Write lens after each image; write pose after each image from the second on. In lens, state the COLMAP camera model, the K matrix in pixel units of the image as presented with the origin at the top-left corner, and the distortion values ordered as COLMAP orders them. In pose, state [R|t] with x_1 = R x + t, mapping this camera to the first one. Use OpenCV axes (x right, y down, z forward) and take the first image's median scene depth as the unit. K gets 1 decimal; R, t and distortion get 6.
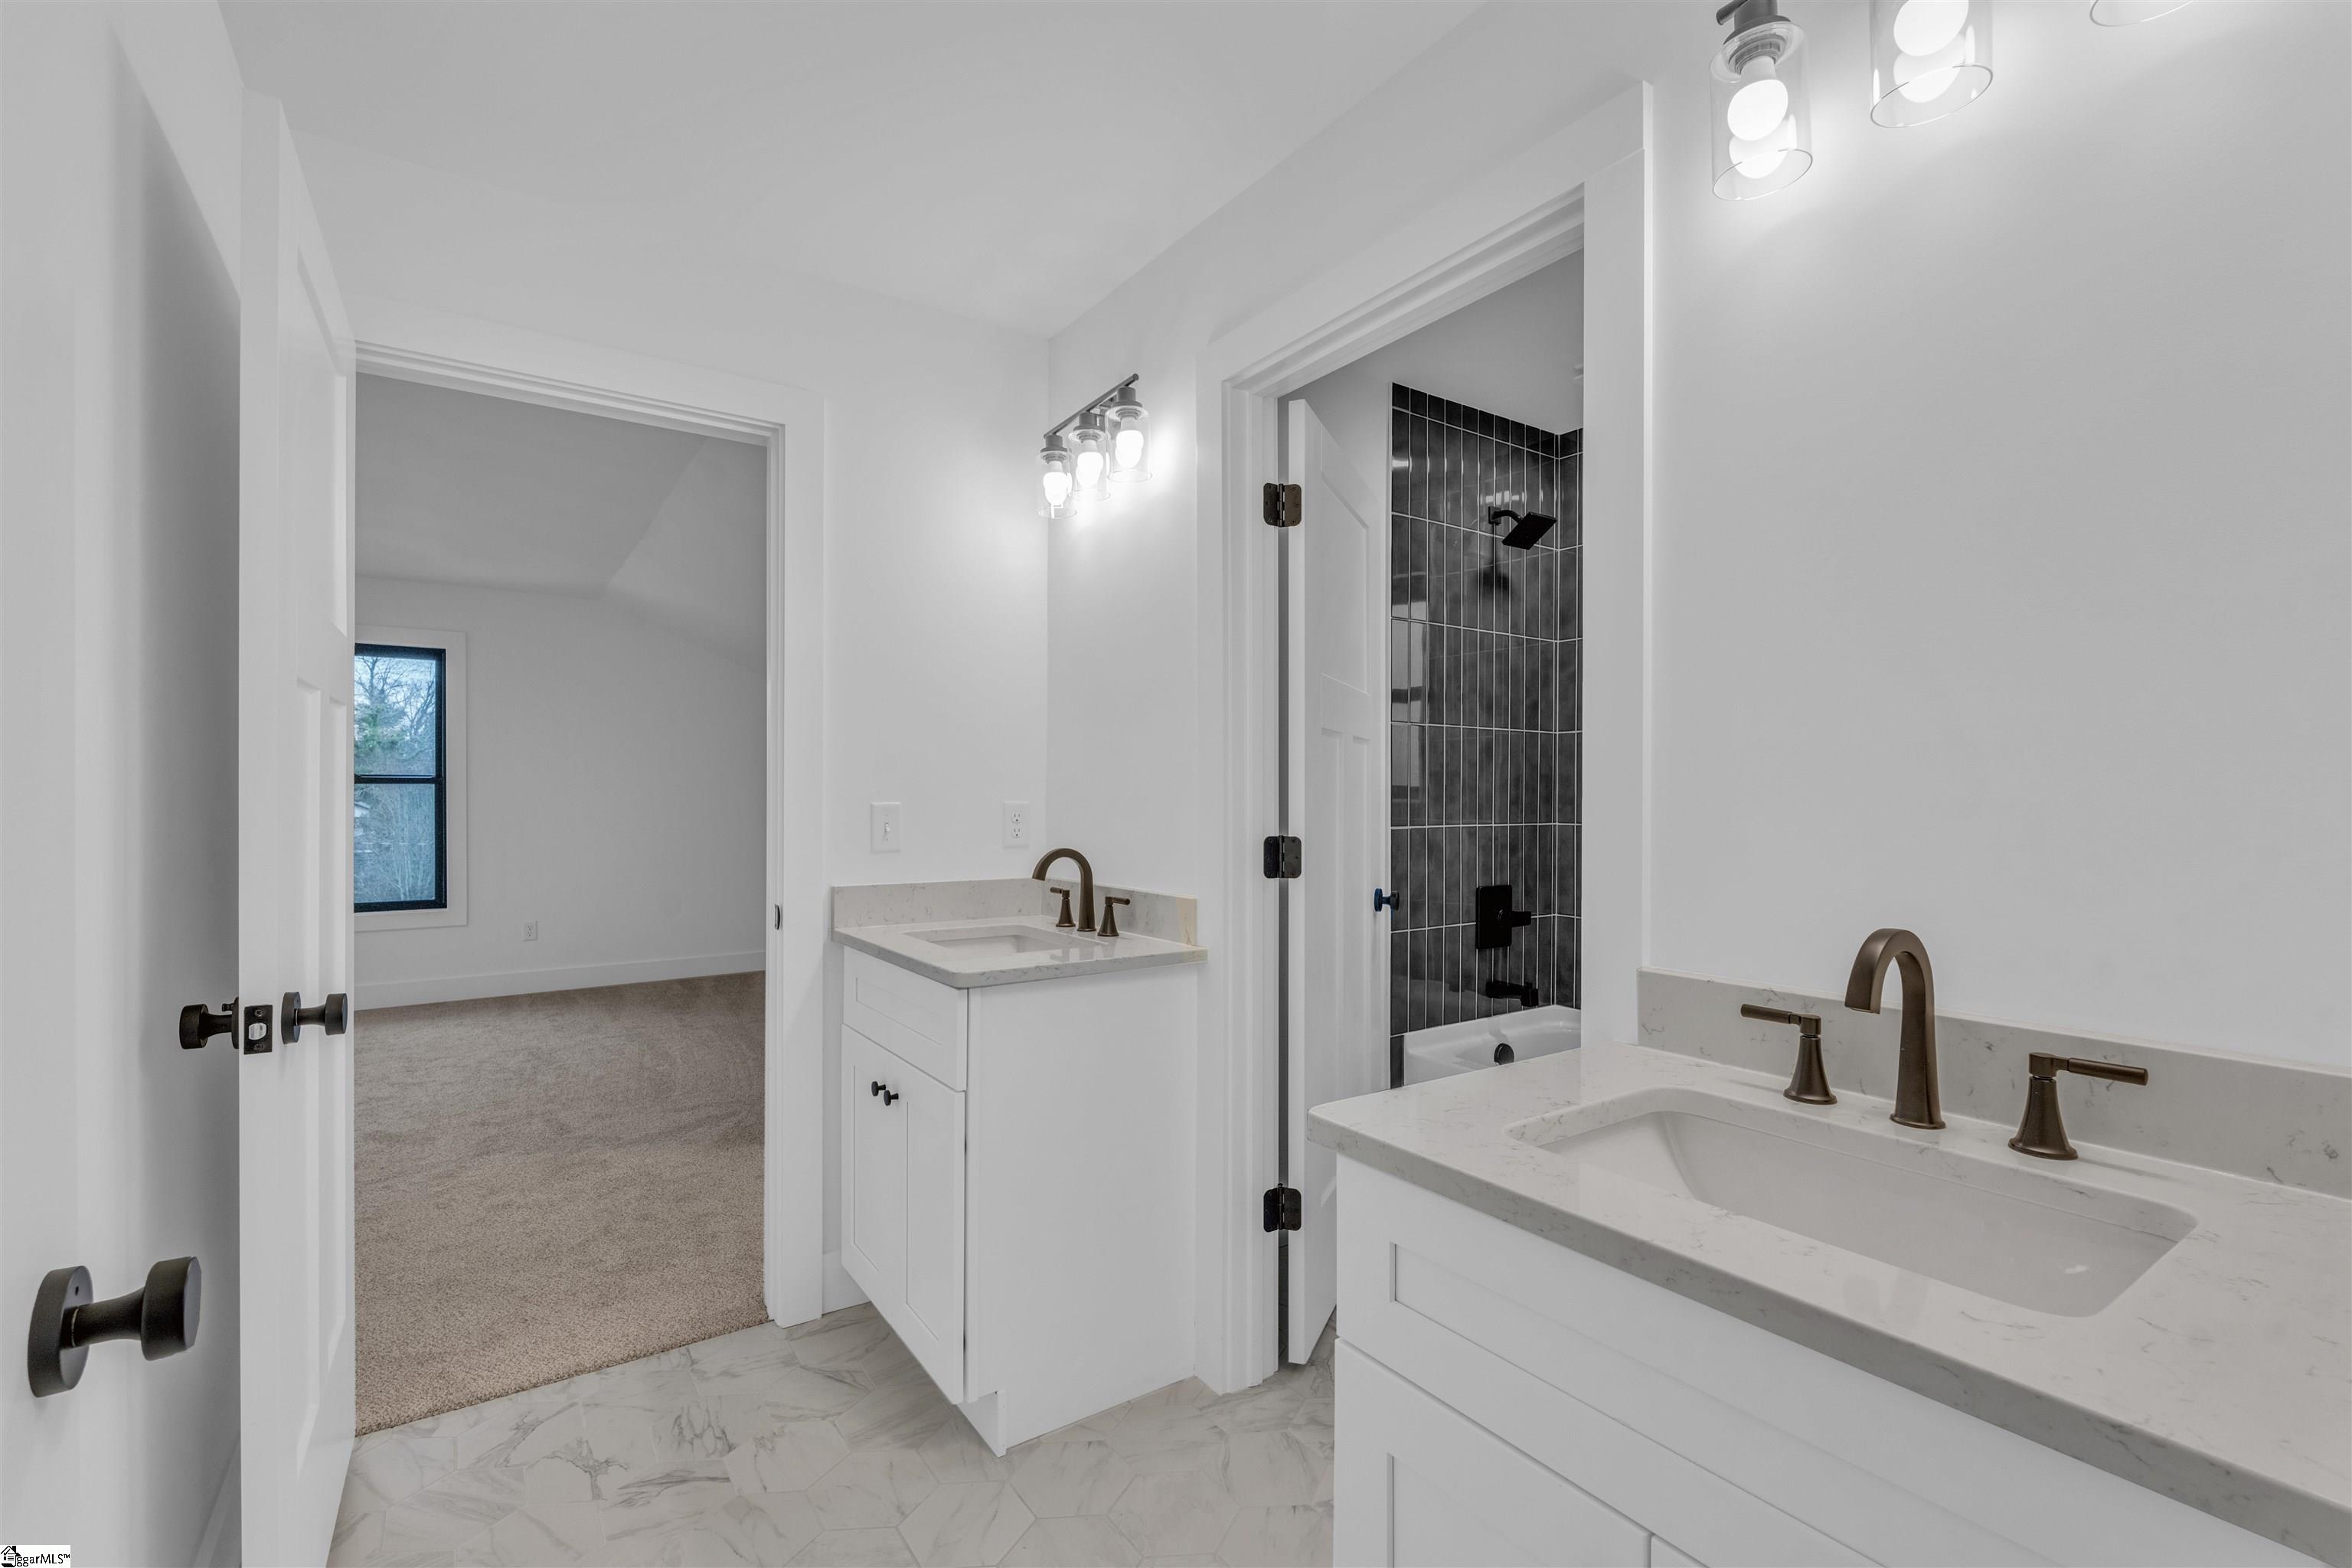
lens RADIAL K [[1026.9, 0, 1178.5], [0, 1026.9, 771.1], [0, 0, 1]] dist [0.000715, 0.000194]
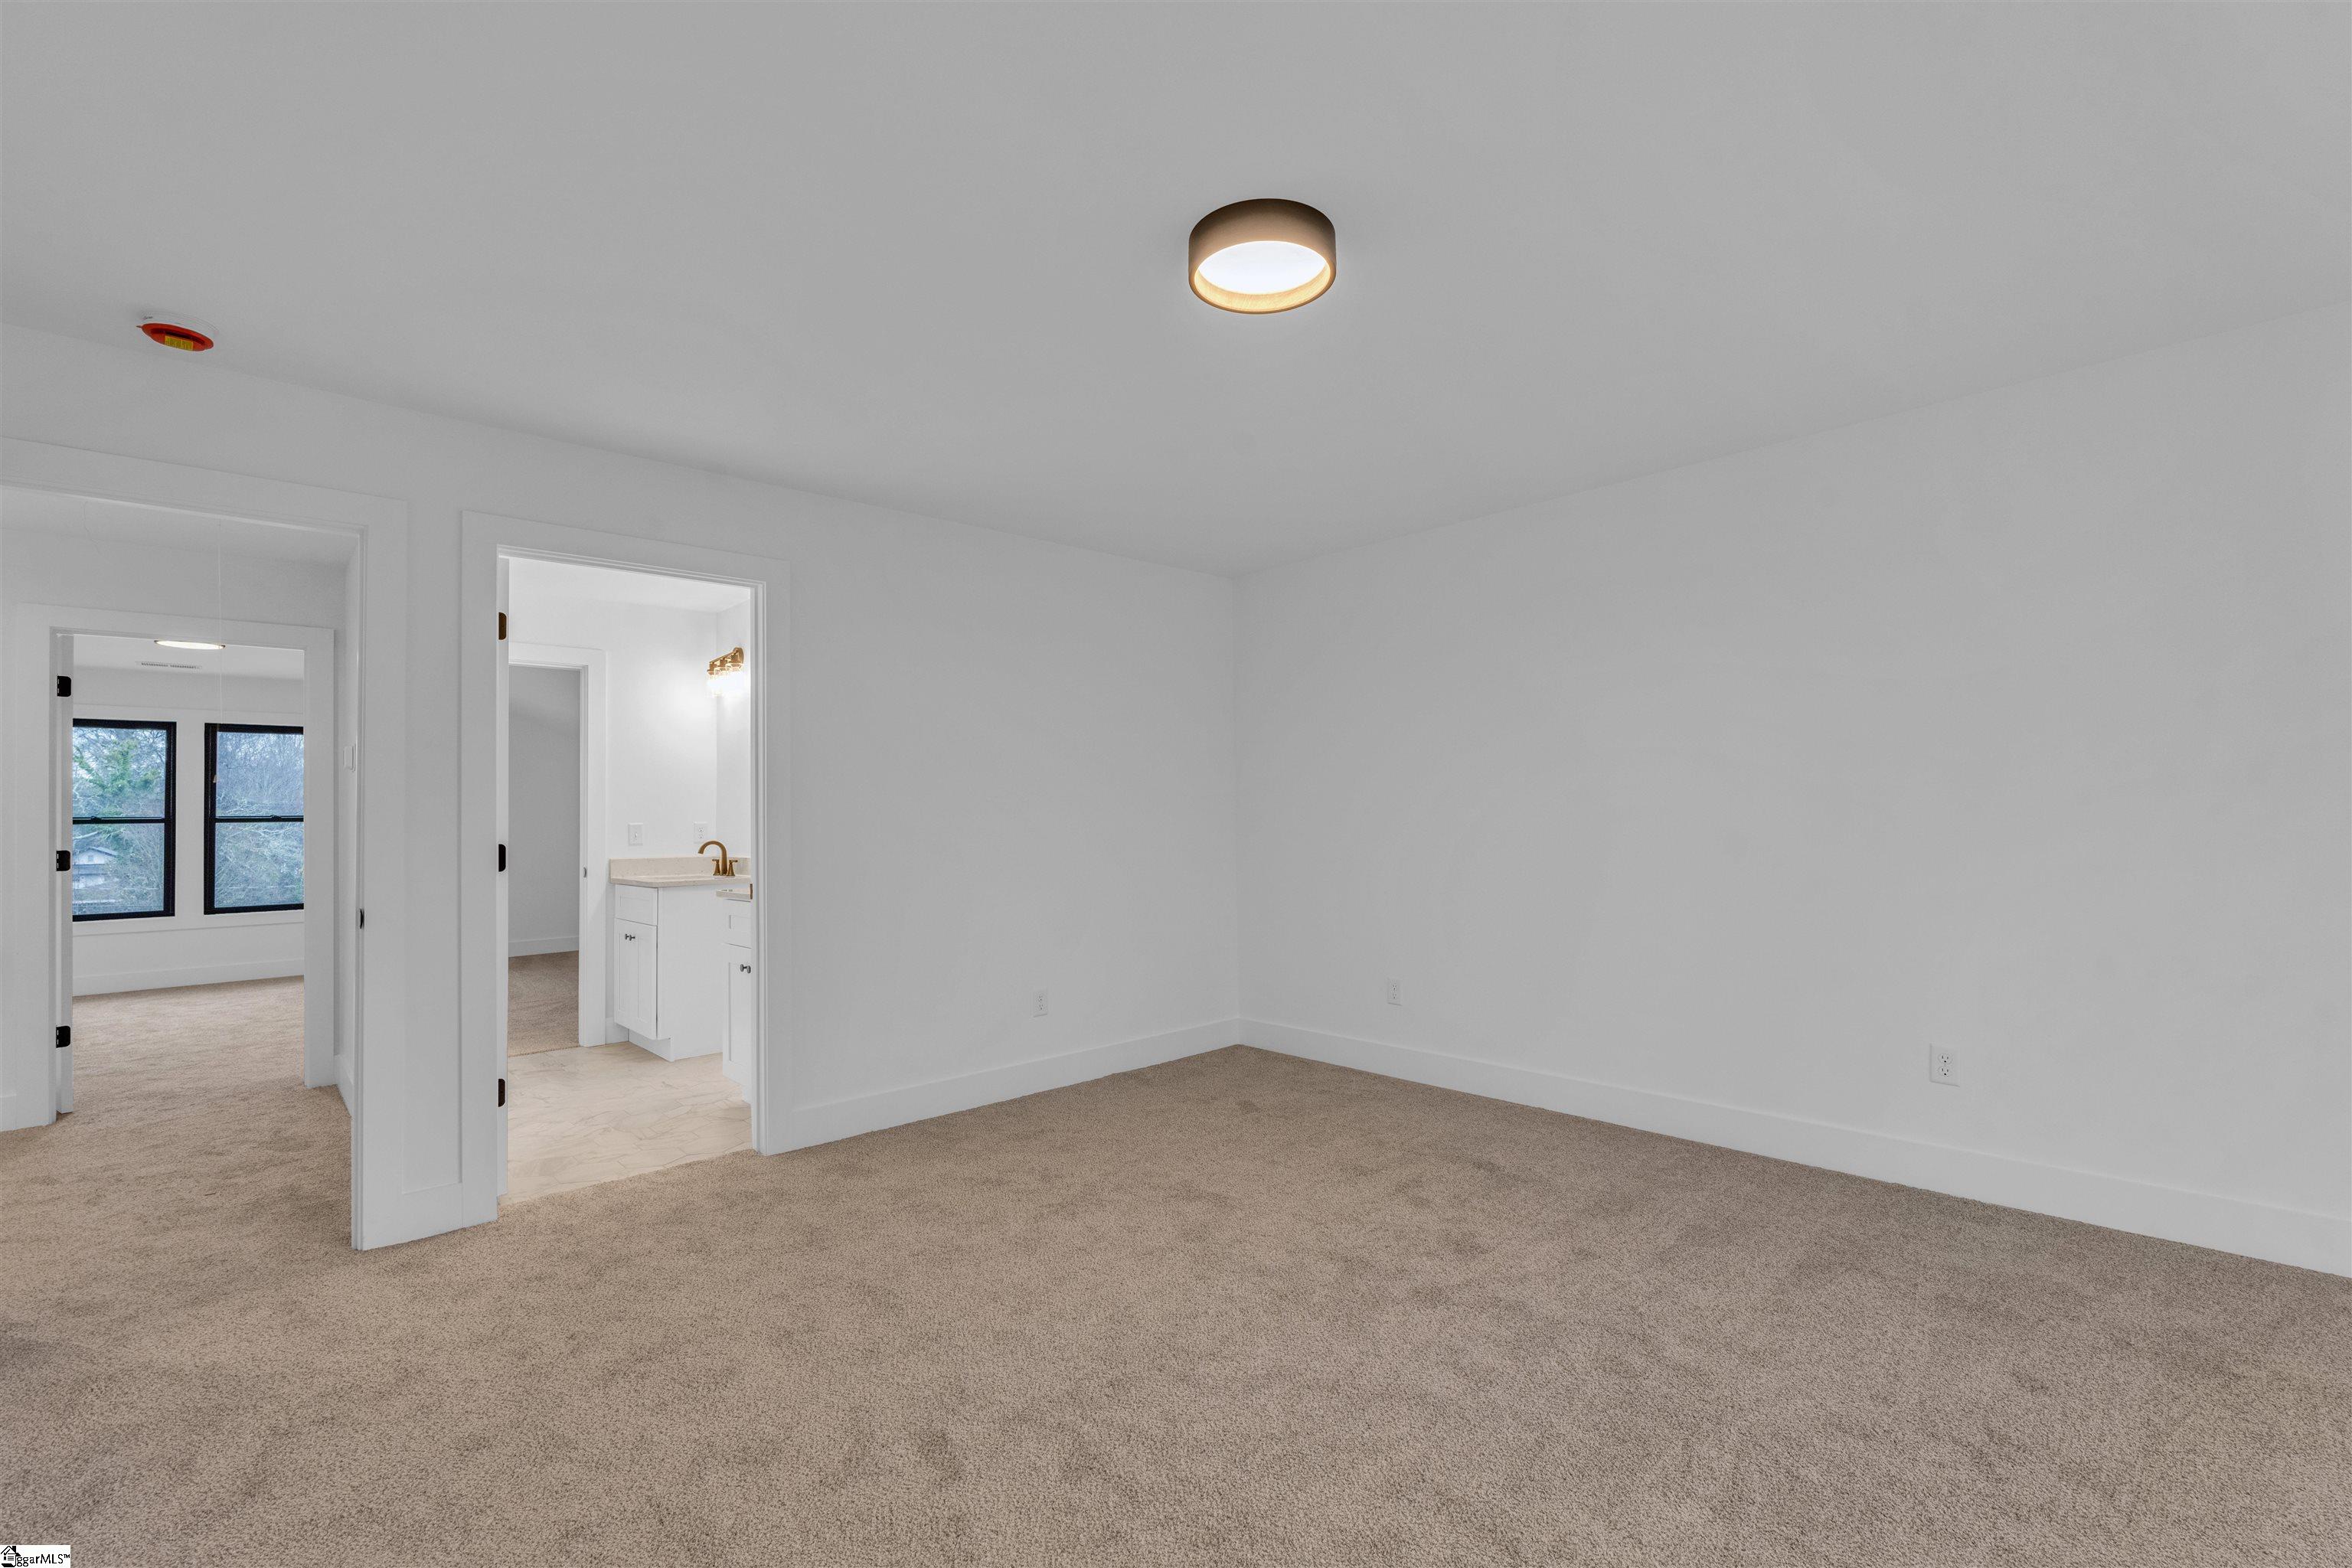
lens RADIAL K [[1026.9, 0, 1169.1], [0, 1026.9, 789.0], [0, 0, 1]] dist [0.000715, 0.000194]
pose [[0.990287, -0.004961, 0.138950, 0.565635], [0.007195, 0.999853, -0.015579, -0.001575], [-0.138853, 0.016428, 0.990177, -1.410289]]
